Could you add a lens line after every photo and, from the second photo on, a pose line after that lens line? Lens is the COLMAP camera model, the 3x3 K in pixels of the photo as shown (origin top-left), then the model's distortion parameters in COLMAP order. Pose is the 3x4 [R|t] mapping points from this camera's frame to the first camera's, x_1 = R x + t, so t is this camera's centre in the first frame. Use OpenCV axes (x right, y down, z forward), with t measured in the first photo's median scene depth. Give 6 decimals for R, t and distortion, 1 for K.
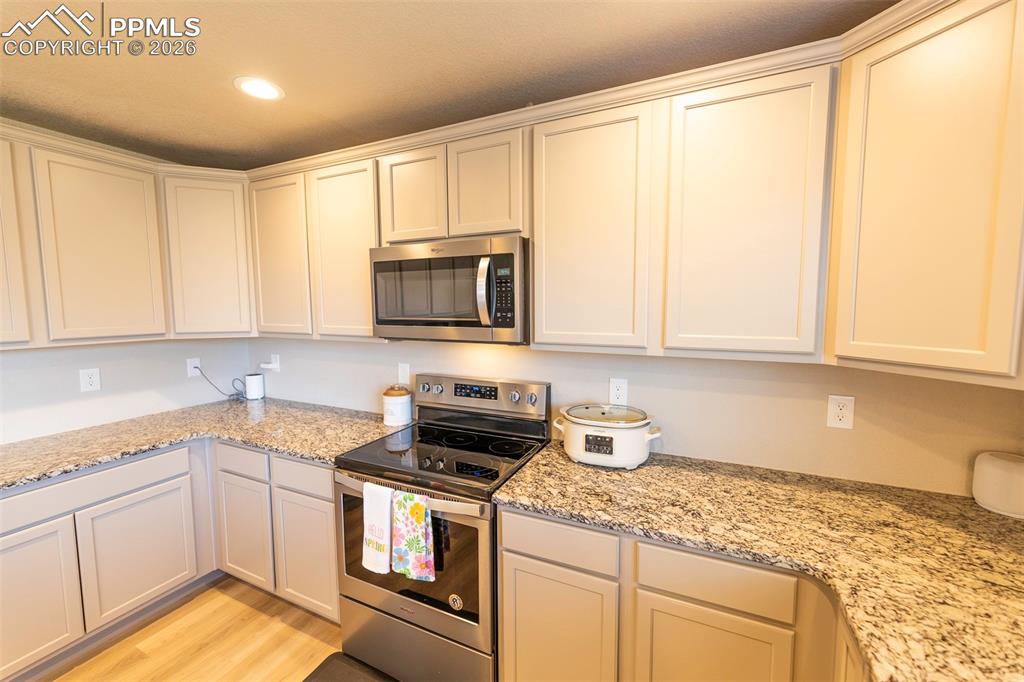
lens RADIAL K [[409.3, 0, 512.5], [0, 409.3, 338.4], [0, 0, 1]] dist [-0.001049, 0.000096]
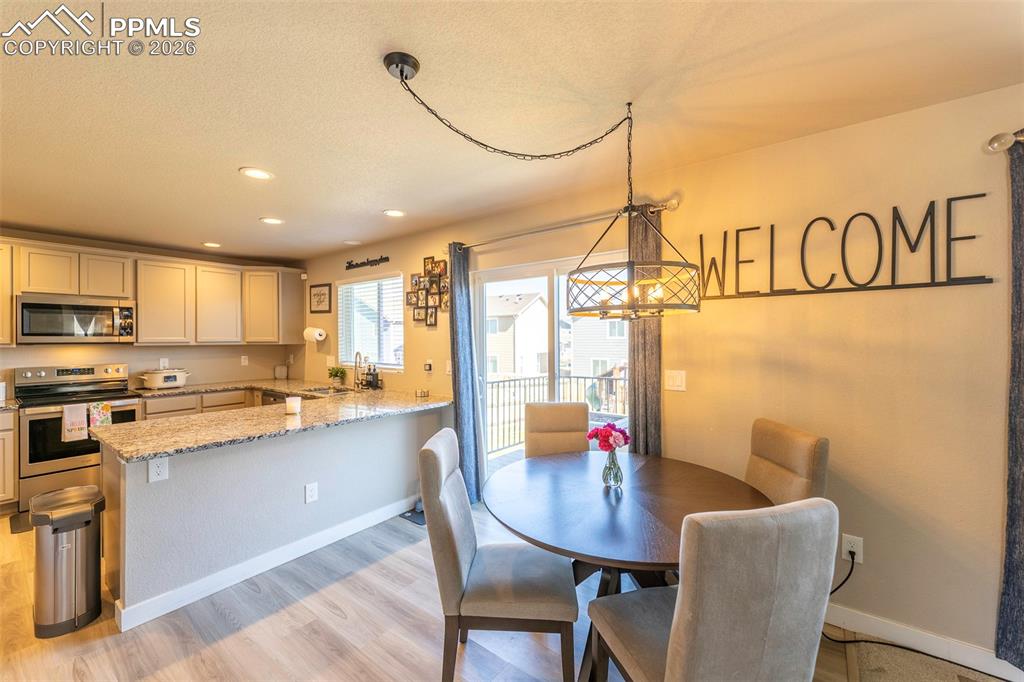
lens RADIAL K [[409.3, 0, 510.0], [0, 409.3, 338.2], [0, 0, 1]] dist [-0.001049, 0.000096]
pose [[0.209515, 0.003847, 0.977798, -1.748040], [0.084180, 0.996209, -0.021956, 0.210859], [-0.974175, 0.086911, 0.208397, -1.592425]]
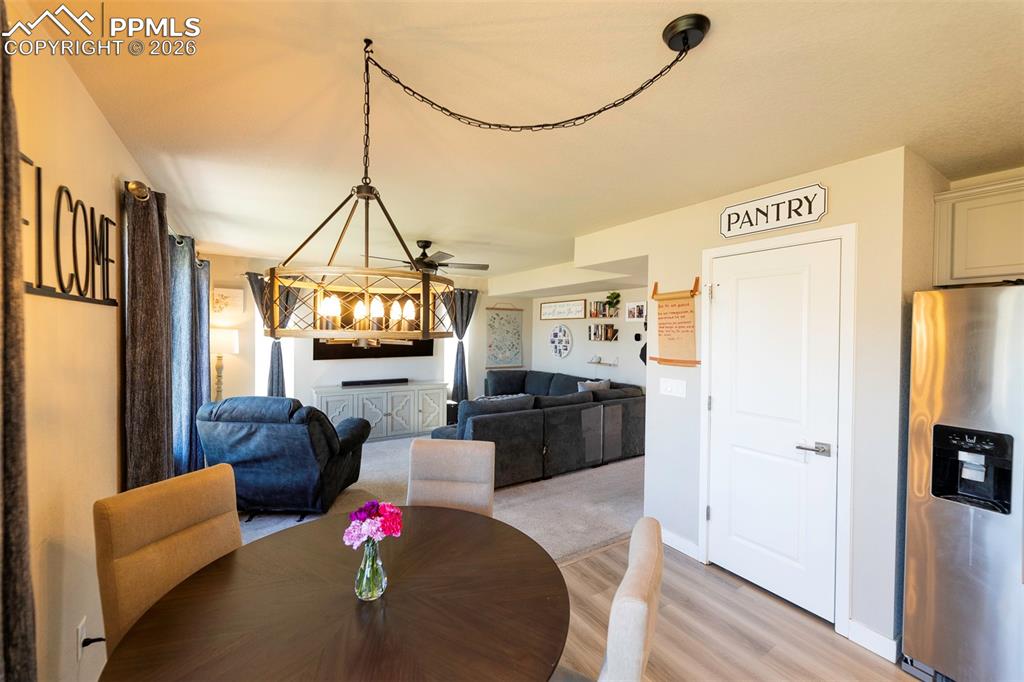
lens RADIAL K [[409.3, 0, 514.0], [0, 409.3, 339.6], [0, 0, 1]] dist [-0.001049, 0.000096]
pose [[-0.534805, 0.014629, -0.844849, -0.280276], [-0.078554, 0.994659, 0.066949, 0.092937], [0.841316, 0.102171, -0.530800, -1.089313]]
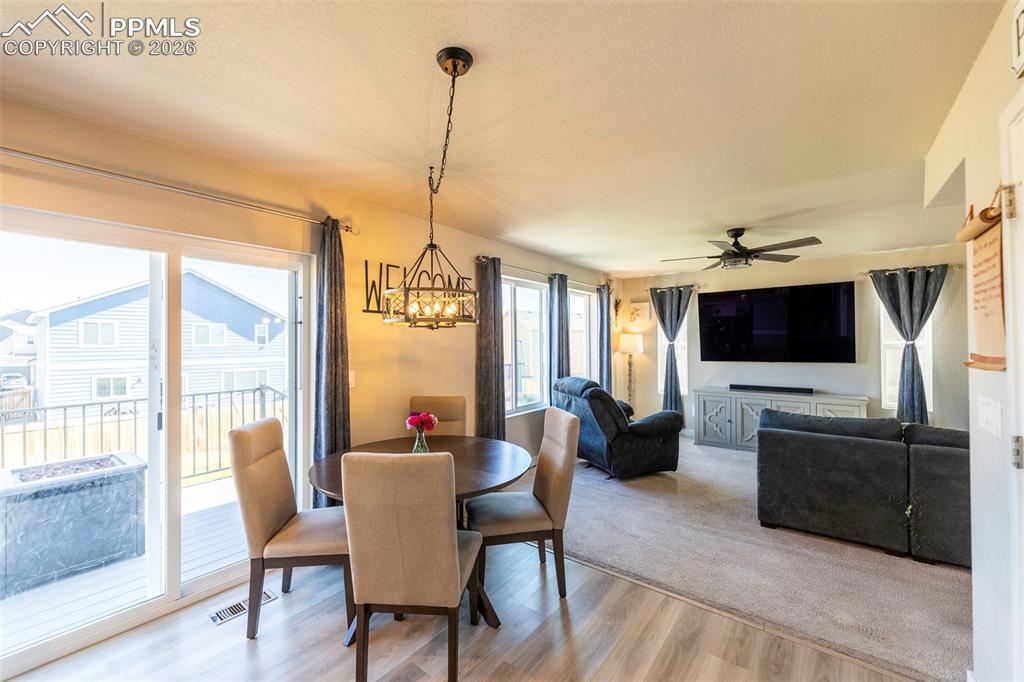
lens RADIAL K [[409.3, 0, 512.6], [0, 409.3, 338.3], [0, 0, 1]] dist [-0.001049, 0.000096]
pose [[-0.976983, 0.010005, 0.213080, -1.264970], [0.025381, 0.997256, 0.069547, 0.116967], [-0.211800, 0.073354, -0.974556, -0.455144]]
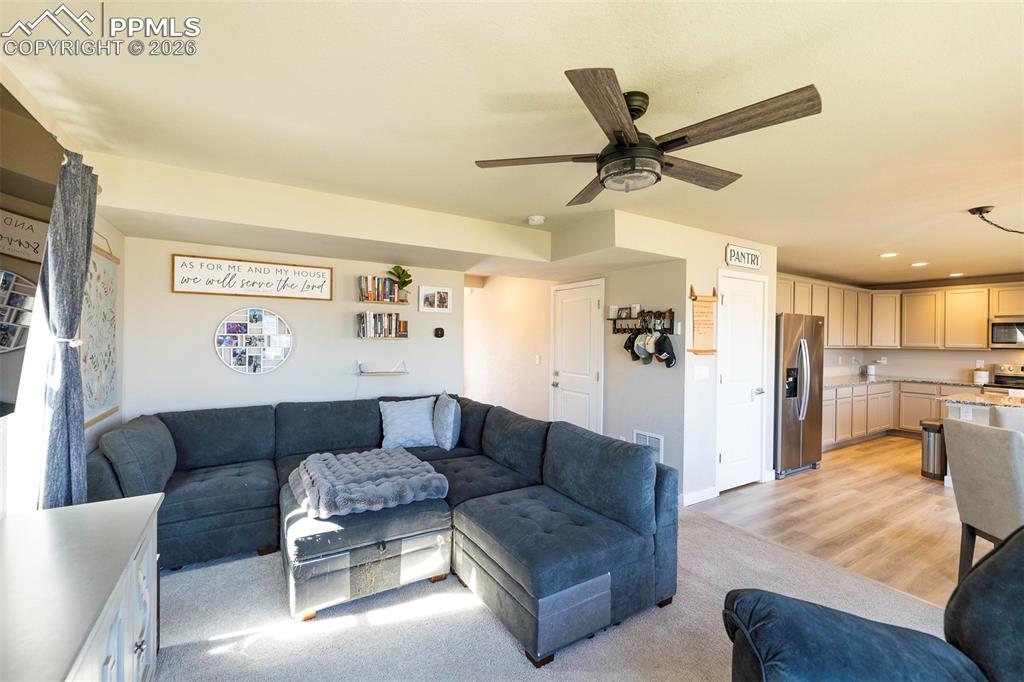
lens RADIAL K [[428.2, 0, 509.9], [0, 428.2, 338.6], [0, 0, 1]] dist [-0.001710, -0.000034]
pose [[0.833827, 0.014226, -0.551842, -1.614501], [-0.061557, 0.995829, -0.067341, 0.374307], [0.548582, 0.090120, 0.831225, -3.684258]]
